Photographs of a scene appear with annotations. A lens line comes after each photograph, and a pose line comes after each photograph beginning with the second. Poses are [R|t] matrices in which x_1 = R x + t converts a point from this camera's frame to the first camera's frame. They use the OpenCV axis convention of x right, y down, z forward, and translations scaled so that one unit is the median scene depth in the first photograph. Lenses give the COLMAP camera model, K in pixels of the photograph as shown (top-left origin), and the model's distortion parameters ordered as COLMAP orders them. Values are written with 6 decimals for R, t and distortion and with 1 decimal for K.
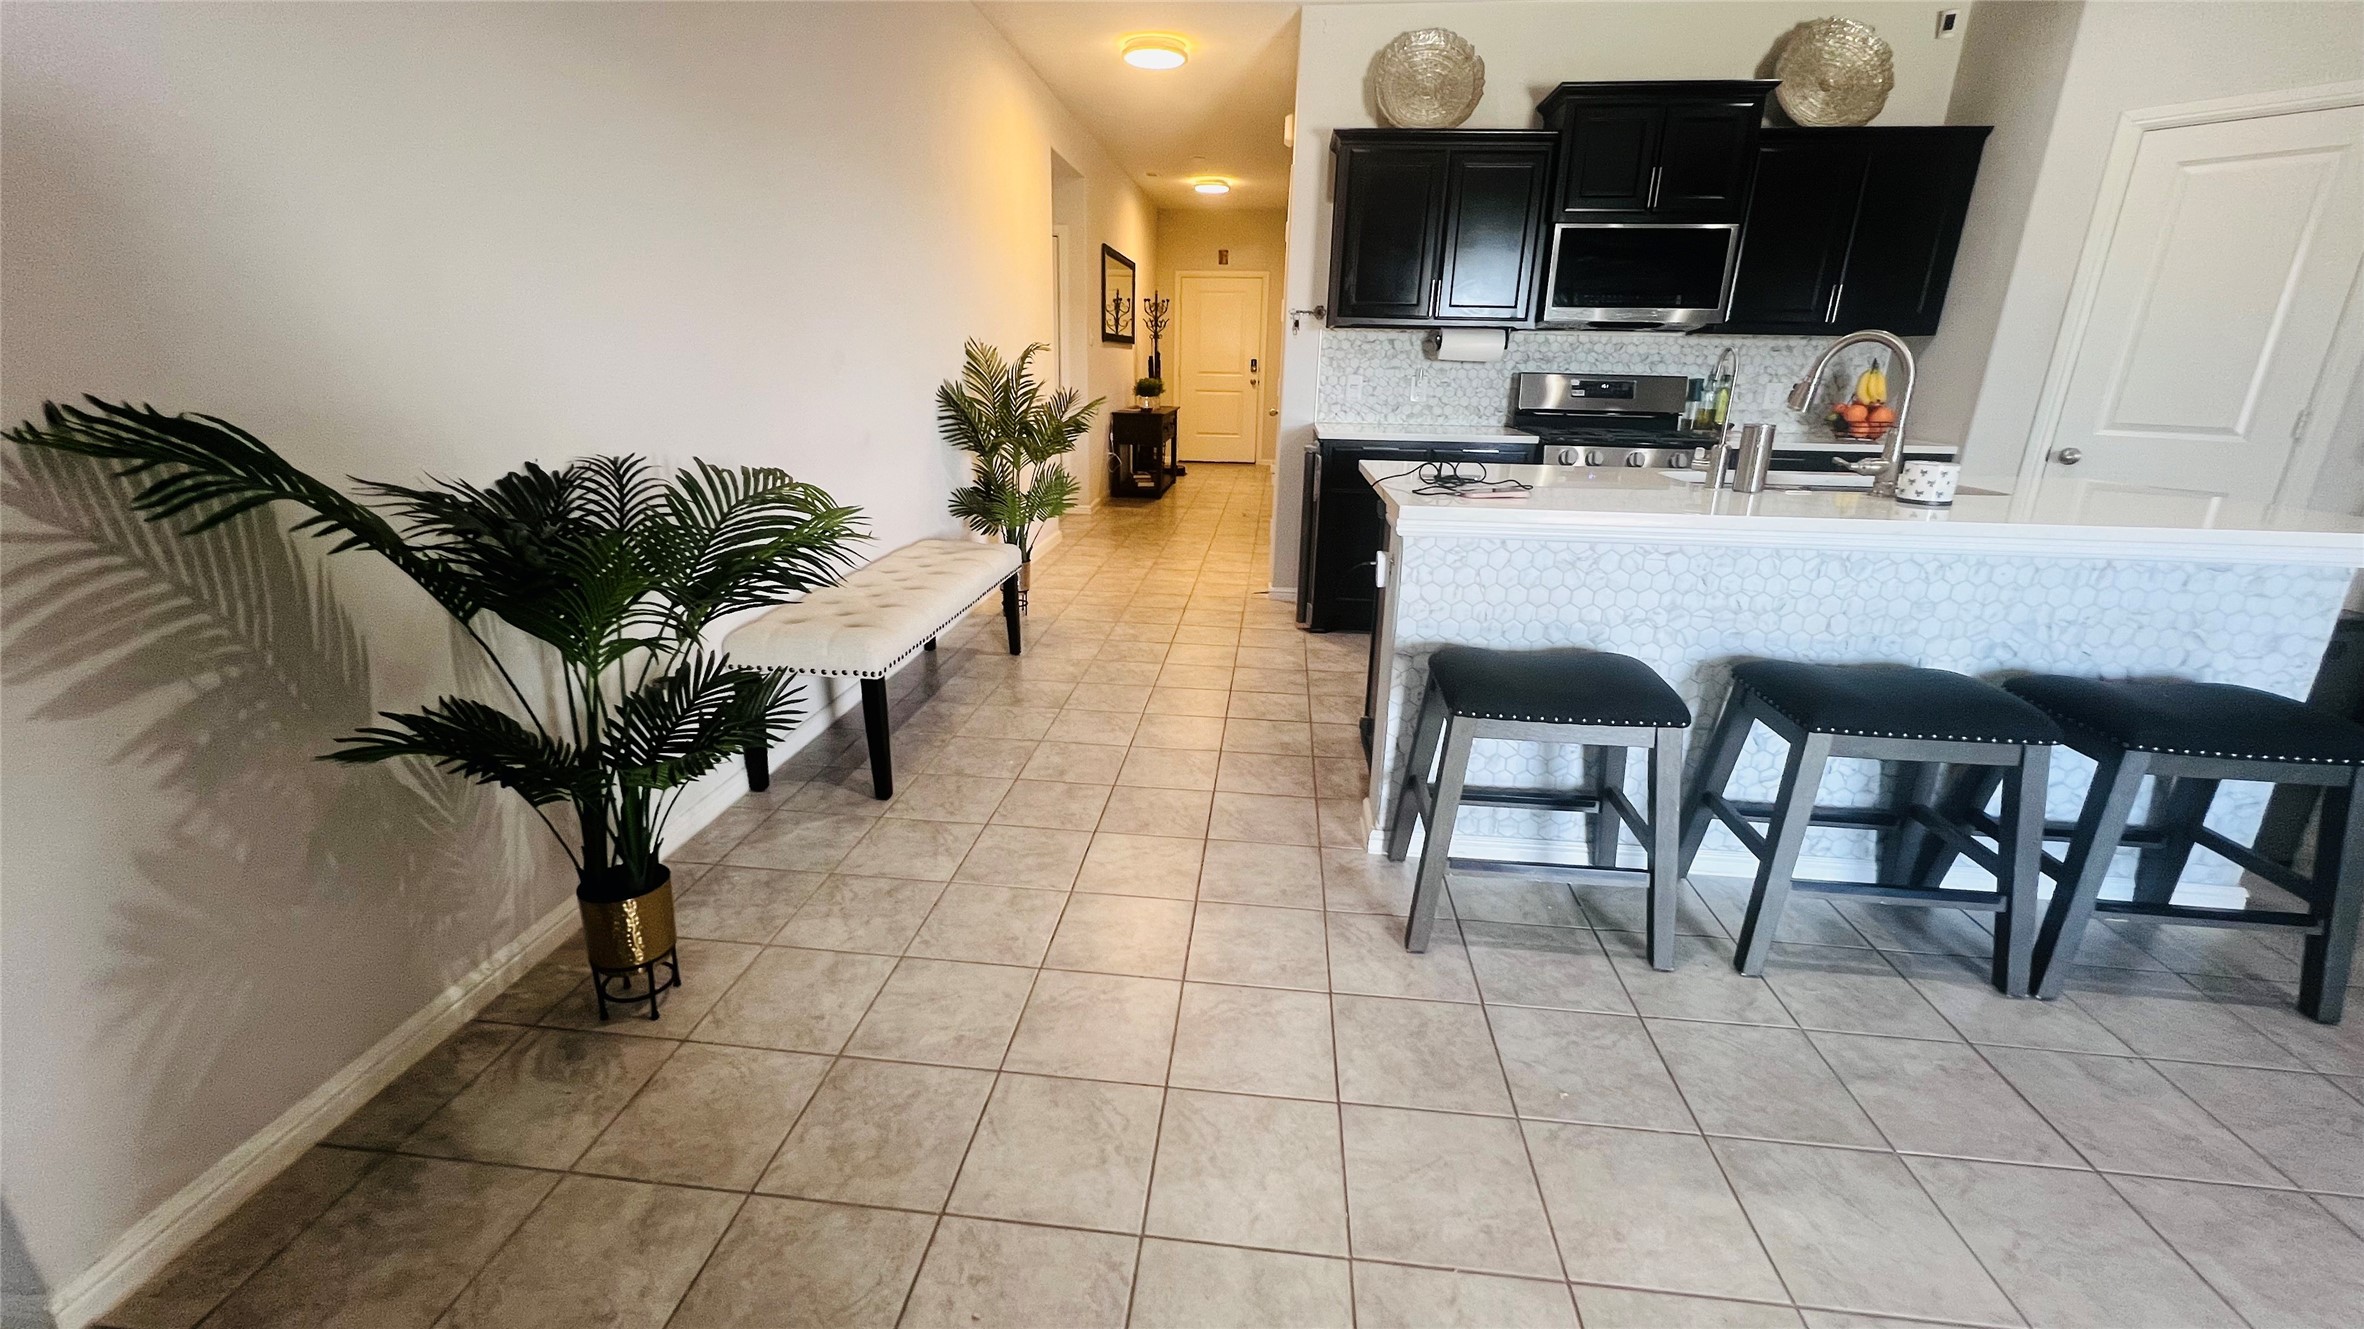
lens RADIAL K [[943.5, 0, 1176.6], [0, 943.5, 658.3], [0, 0, 1]] dist [-0.003562, 0.001046]
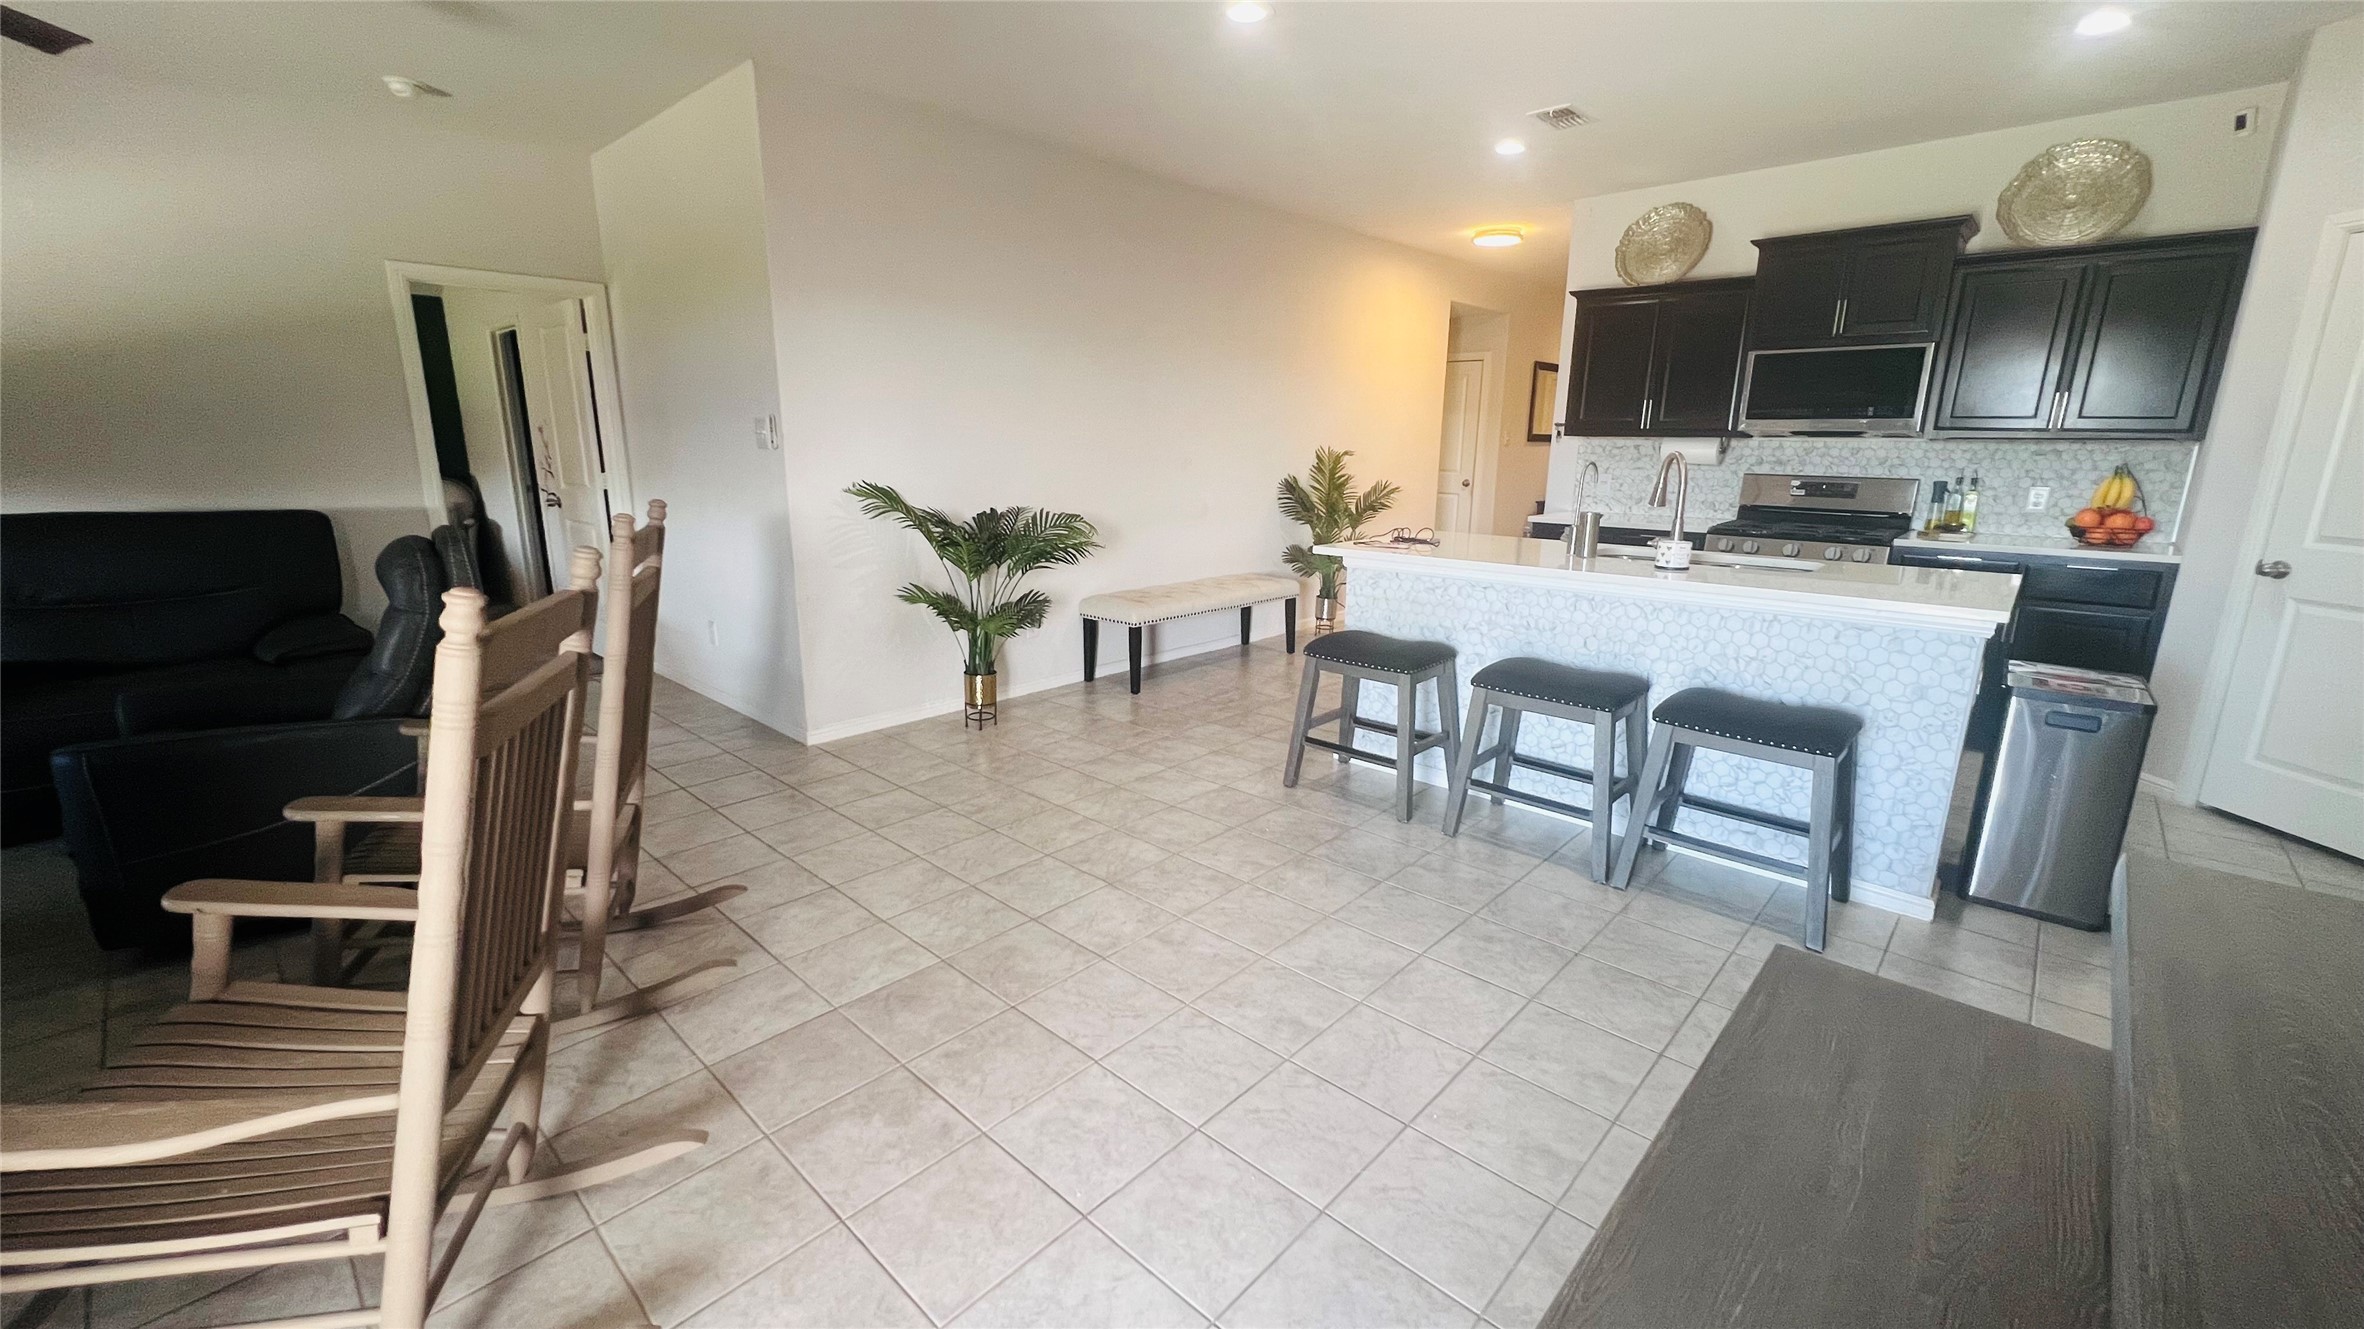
lens RADIAL K [[943.5, 0, 1178.3], [0, 943.5, 660.8], [0, 0, 1]] dist [-0.003562, 0.001046]
pose [[0.800412, 0.126935, -0.585857, 0.627343], [-0.176097, 0.983992, -0.027392, 0.088195], [0.573001, 0.125093, 0.809951, -0.353624]]
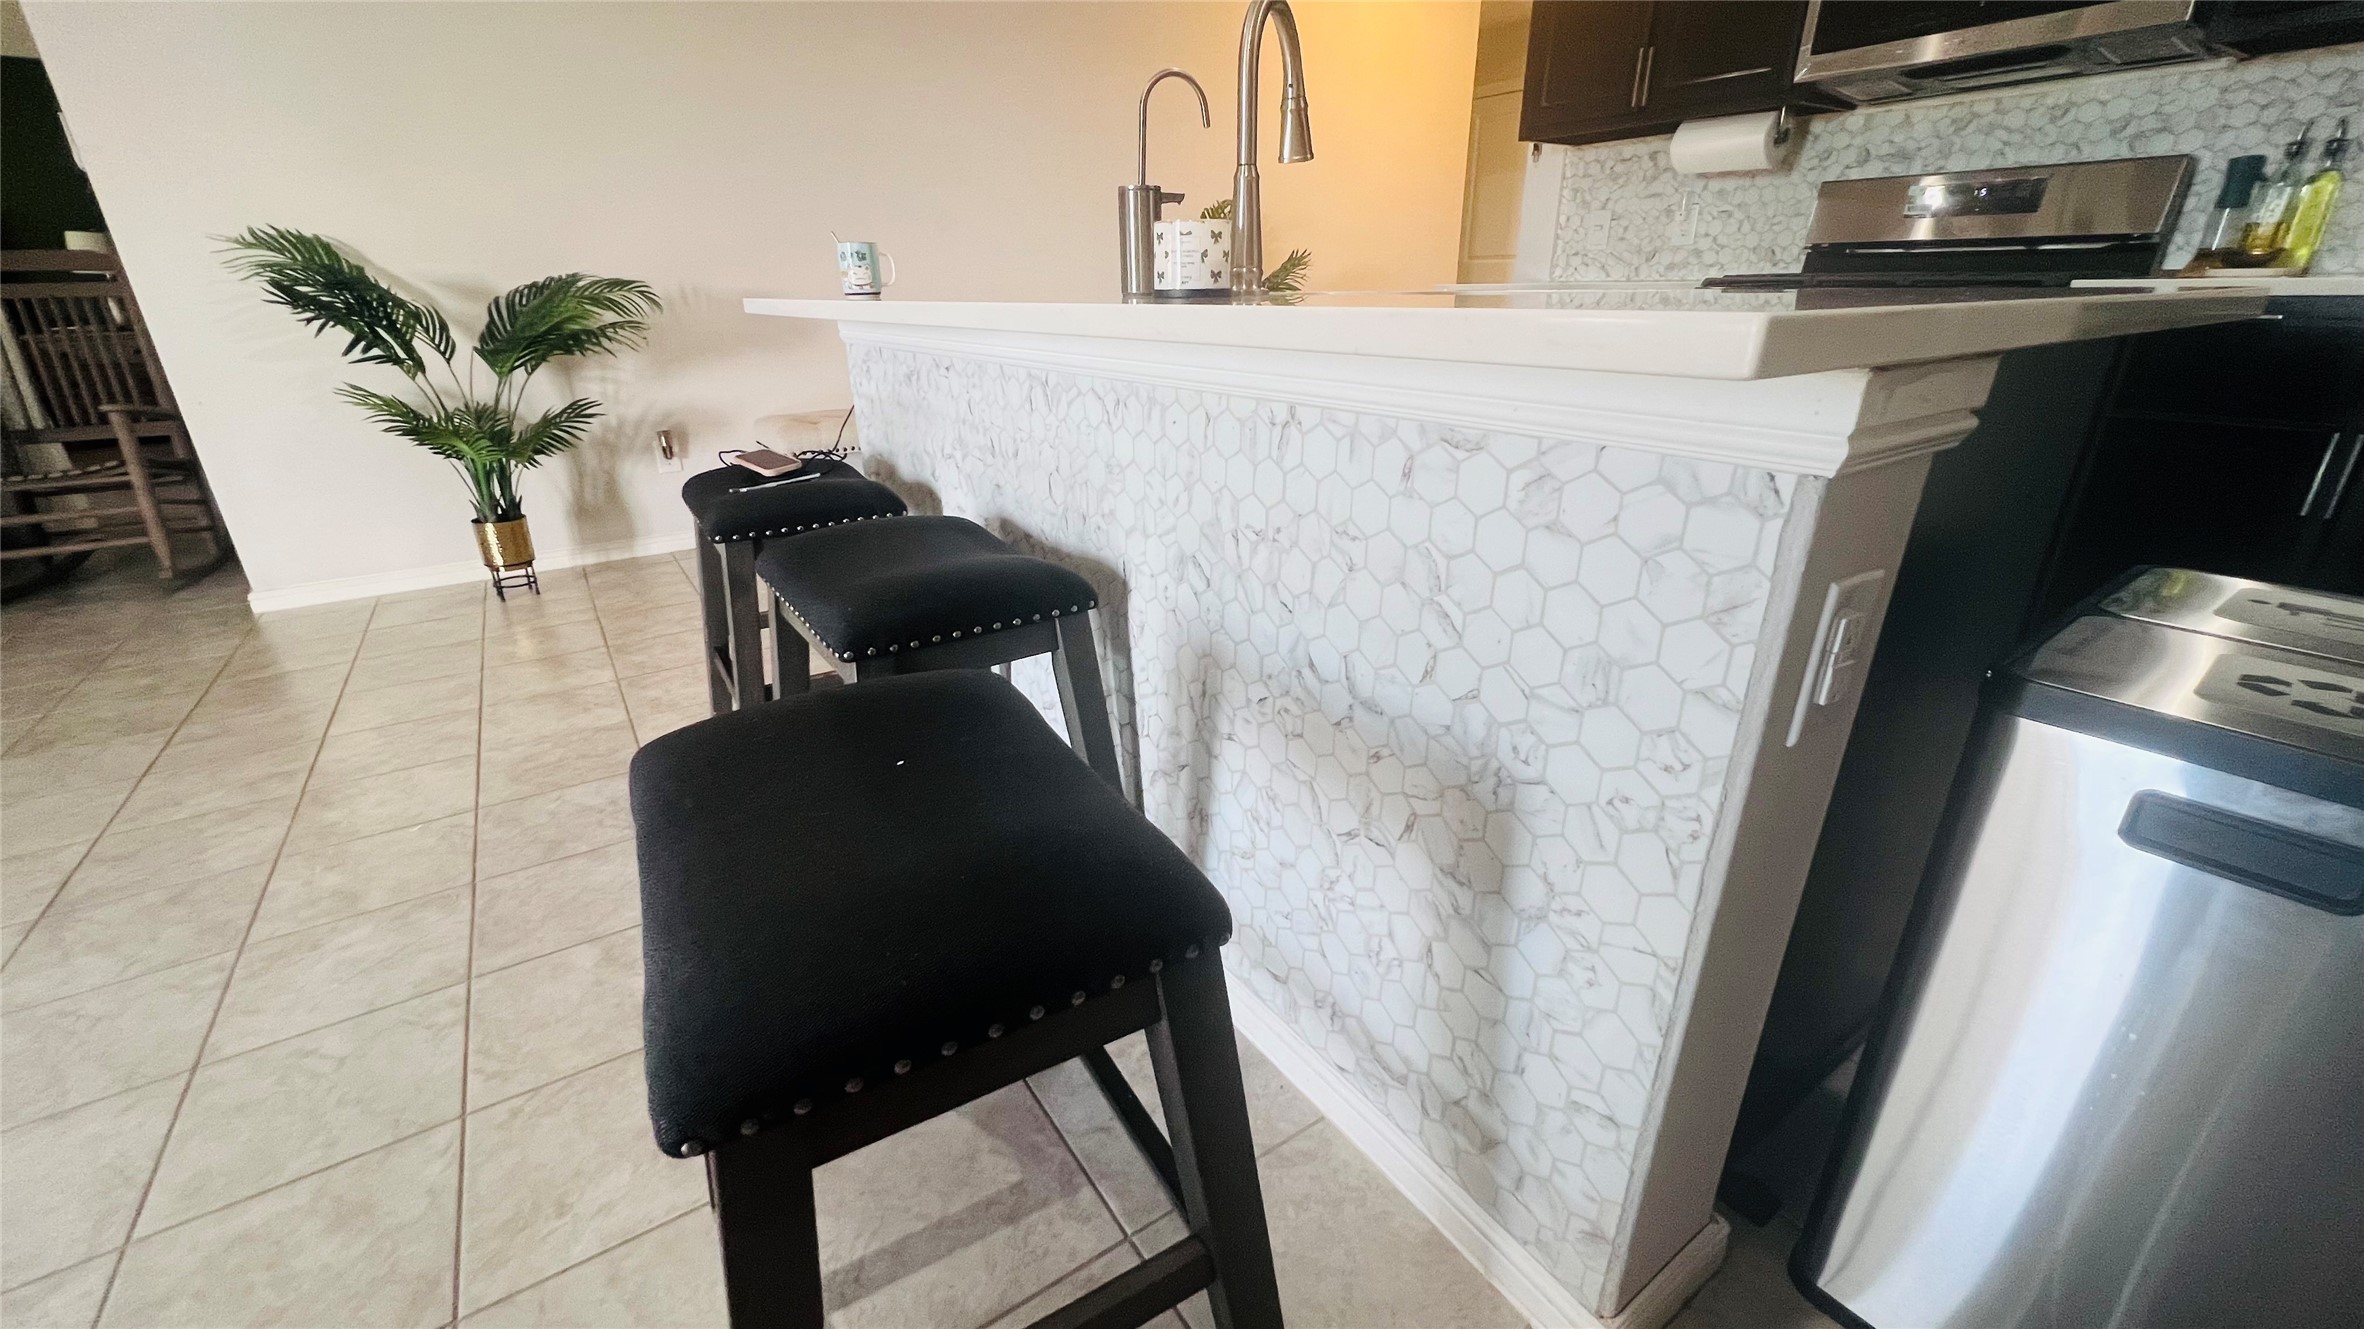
lens RADIAL K [[943.5, 0, 1178.9], [0, 943.5, 660.9], [0, 0, 1]] dist [-0.003562, 0.001046]
pose [[0.644269, 0.260167, -0.719187, 0.747597], [-0.205323, 0.964678, 0.165039, -0.027087], [0.736722, 0.041336, 0.674931, 0.368275]]
